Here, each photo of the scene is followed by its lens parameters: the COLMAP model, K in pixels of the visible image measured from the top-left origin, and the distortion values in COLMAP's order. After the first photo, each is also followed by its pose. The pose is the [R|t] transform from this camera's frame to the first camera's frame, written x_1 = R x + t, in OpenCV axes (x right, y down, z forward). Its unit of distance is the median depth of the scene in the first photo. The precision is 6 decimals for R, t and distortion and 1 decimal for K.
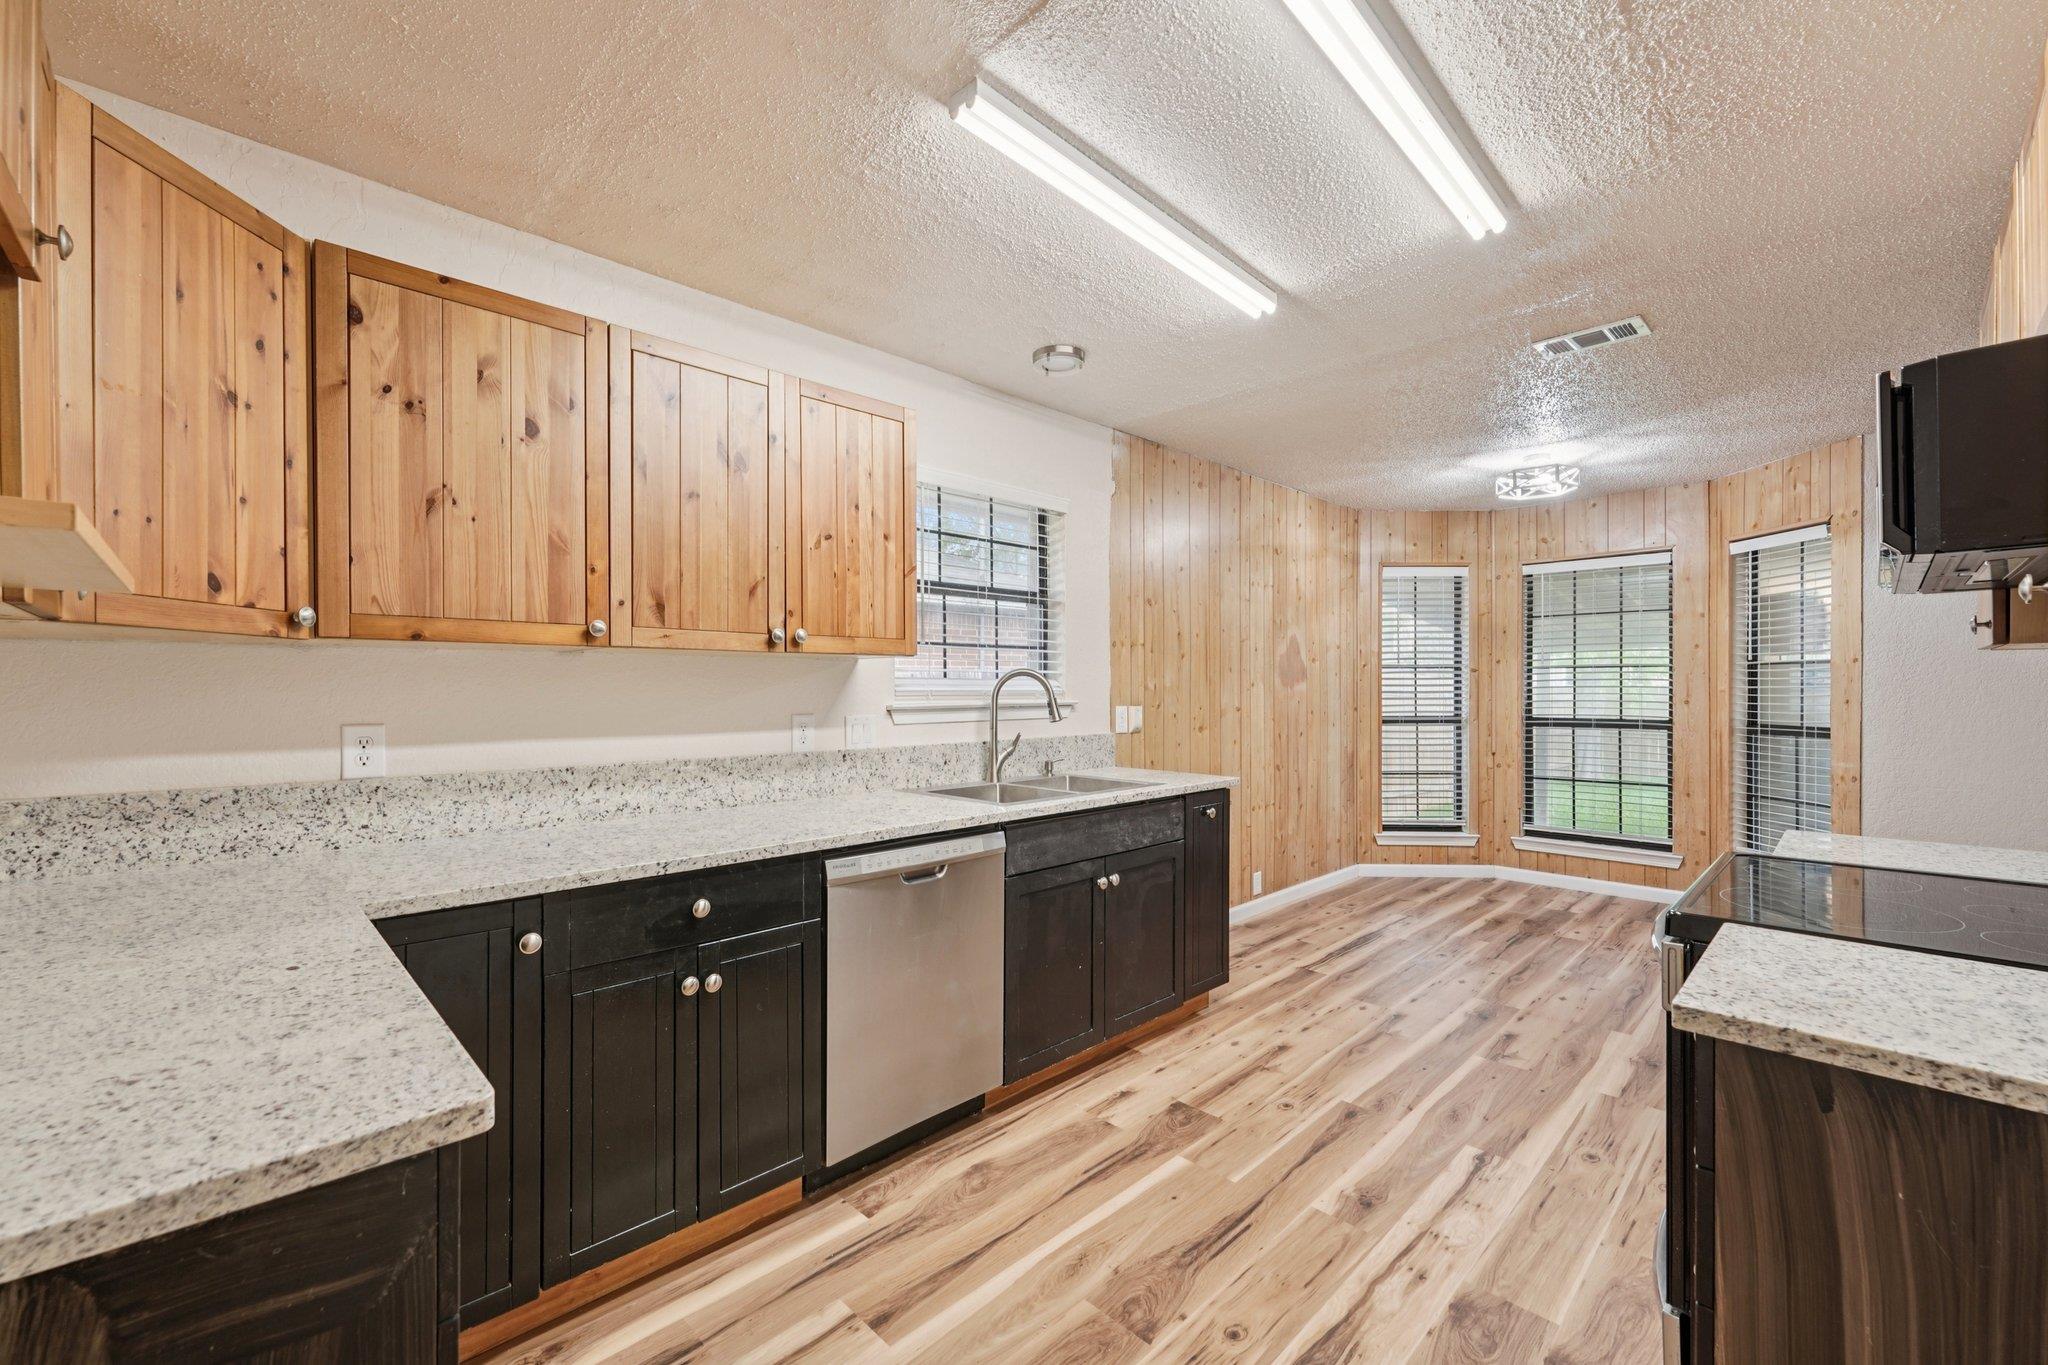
lens RADIAL K [[823.7, 0, 1019.3], [0, 823.7, 682.3], [0, 0, 1]] dist [0.001440, 0.000149]
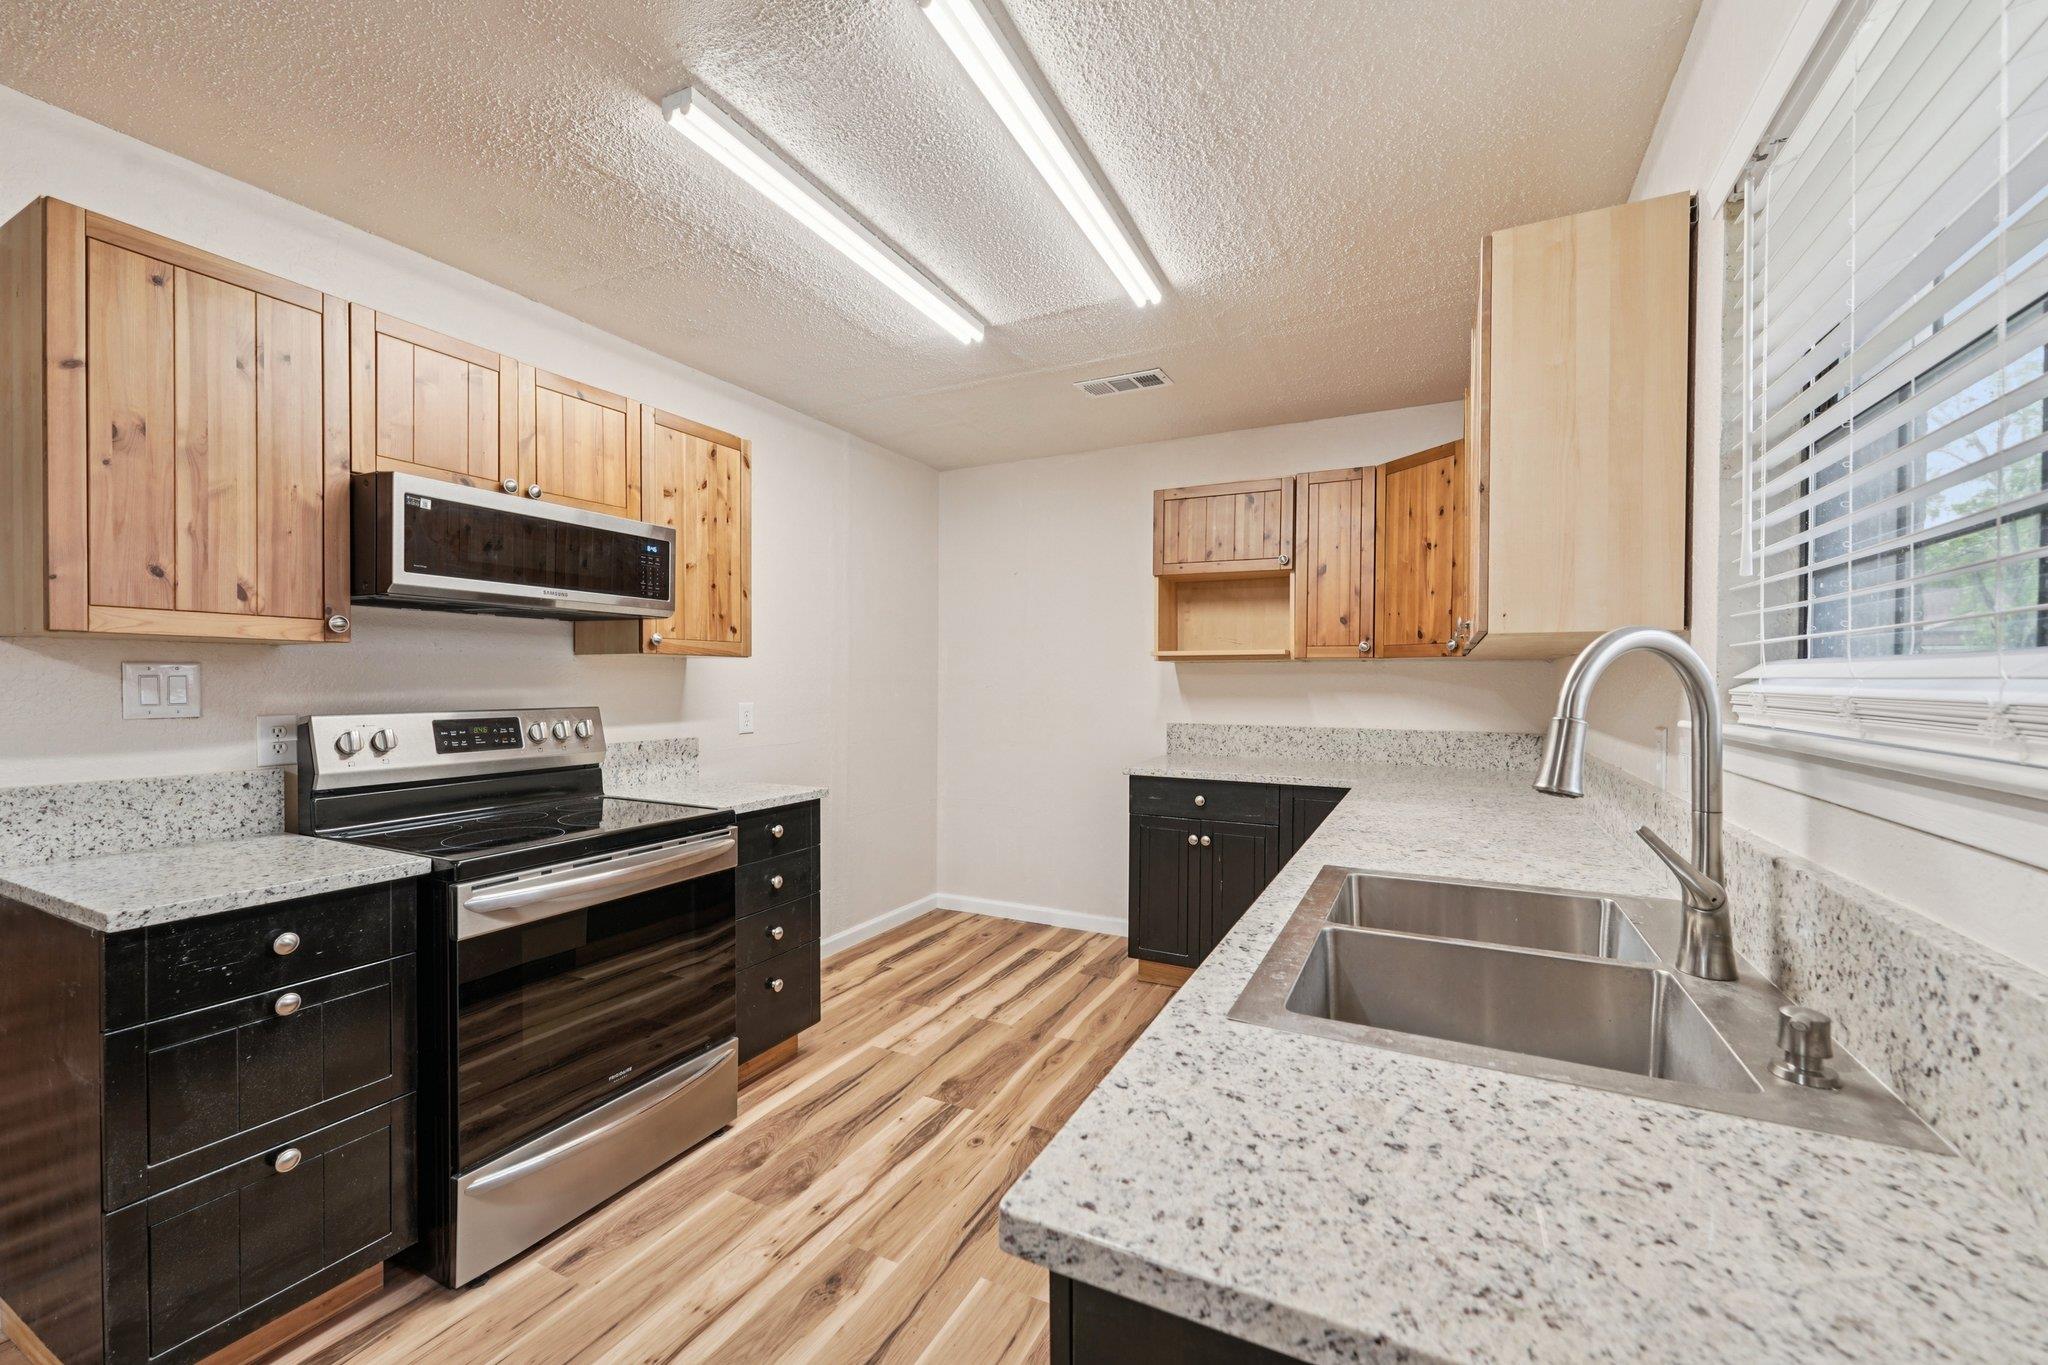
lens RADIAL K [[823.7, 0, 1019.0], [0, 823.7, 688.4], [0, 0, 1]] dist [0.001440, 0.000149]
pose [[-0.946033, 0.000997, -0.324070, 0.401167], [-0.000735, 0.999986, 0.005221, 0.007313], [0.324070, 0.005178, -0.946019, 1.457121]]
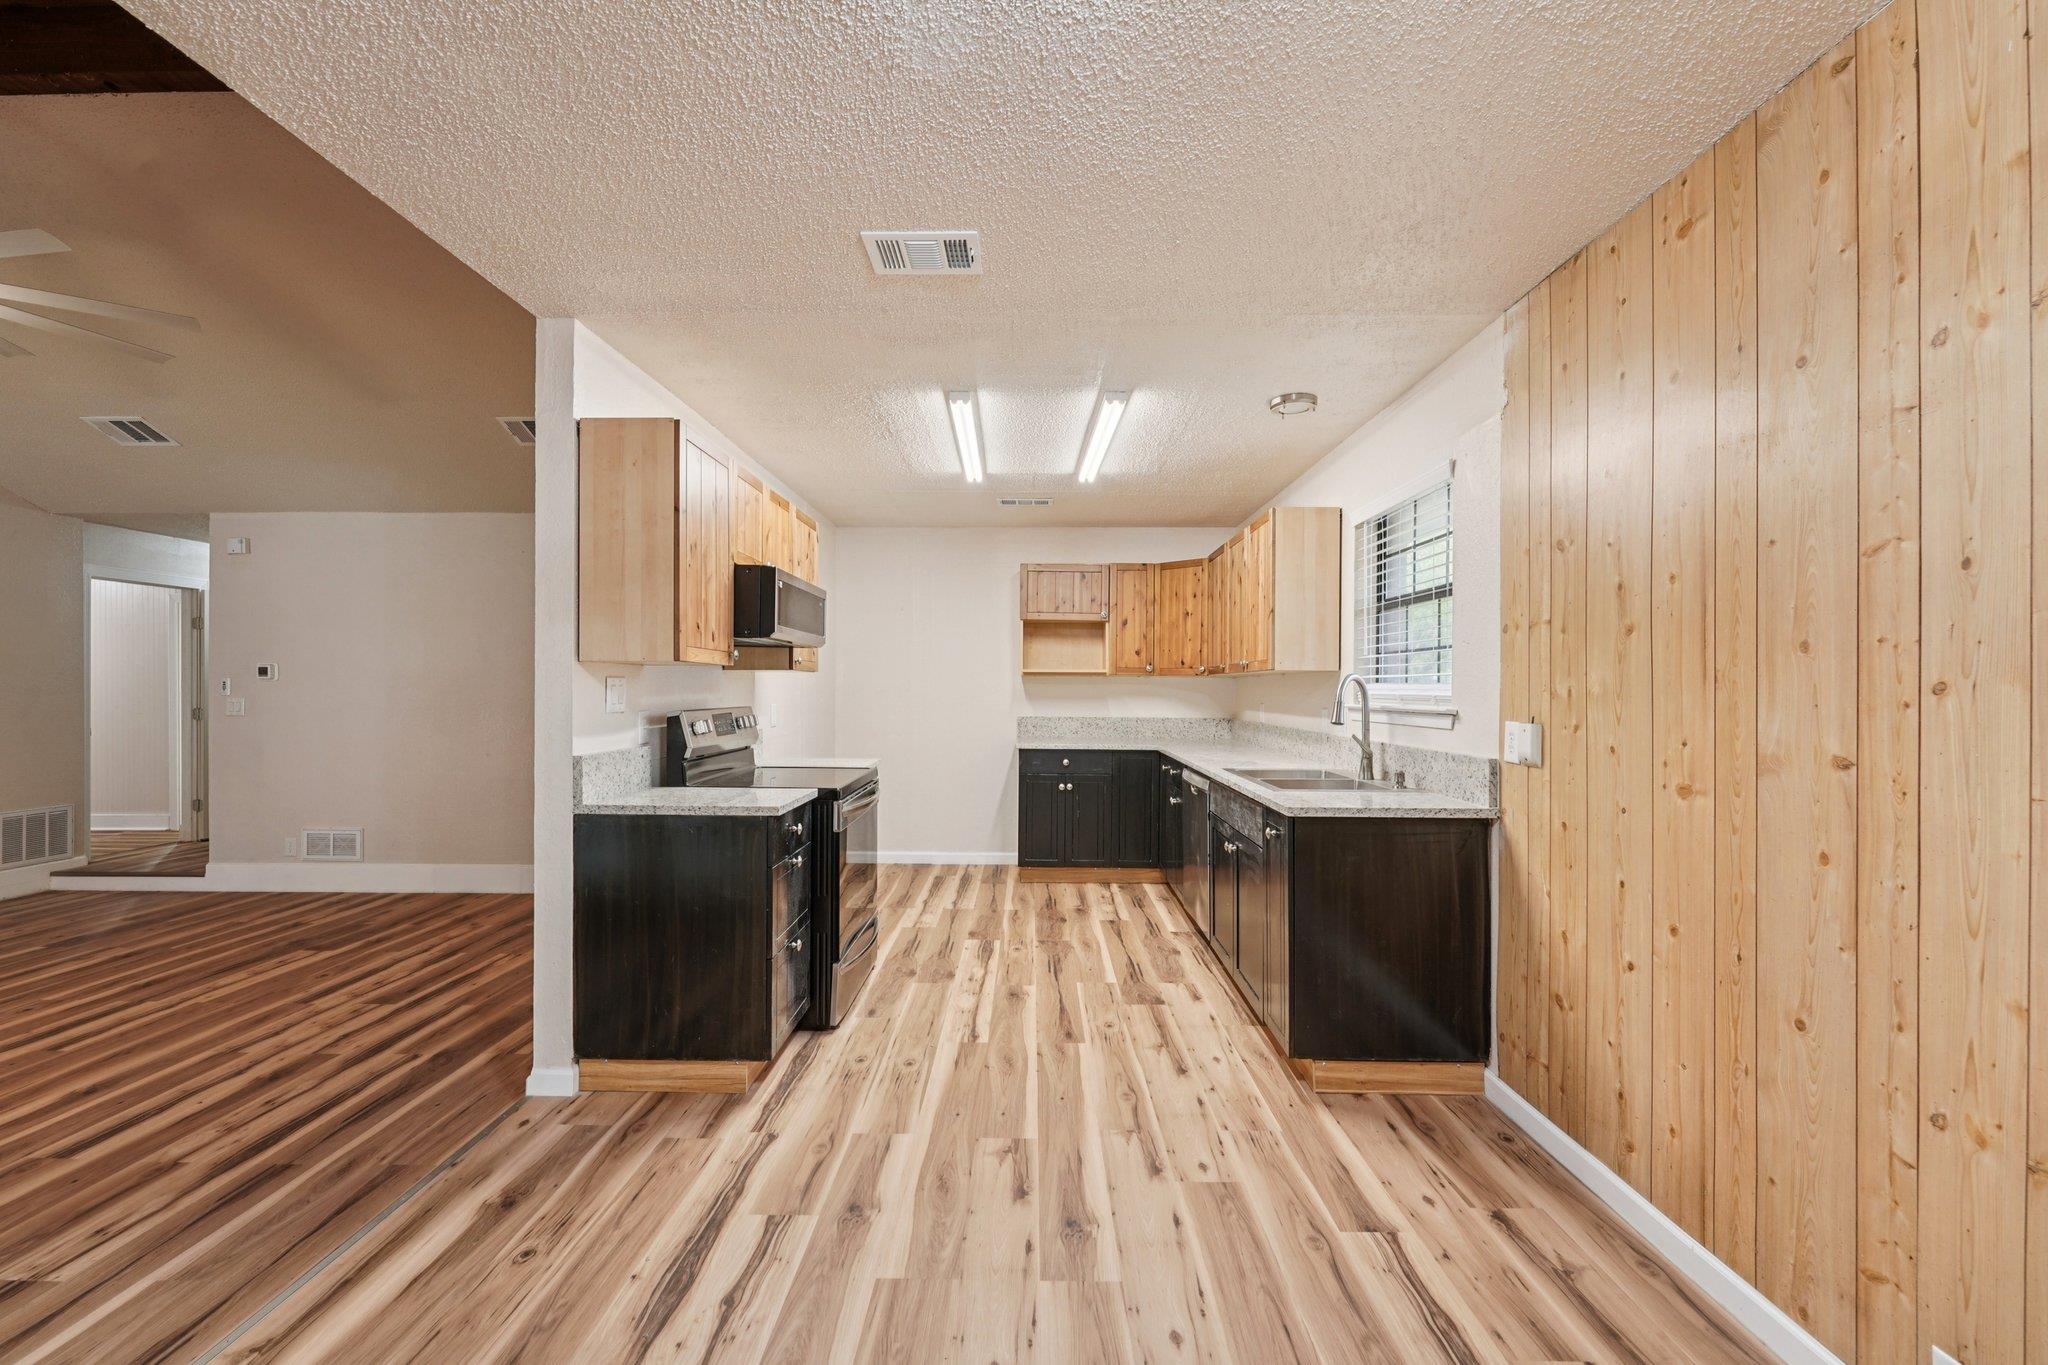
lens RADIAL K [[823.7, 0, 1024.8], [0, 823.7, 685.4], [0, 0, 1]] dist [0.001440, 0.000149]
pose [[-0.701154, -0.005350, -0.712990, 1.254008], [-0.001446, 0.999980, -0.006082, 0.006717], [0.713008, -0.003233, -0.701148, 1.714009]]
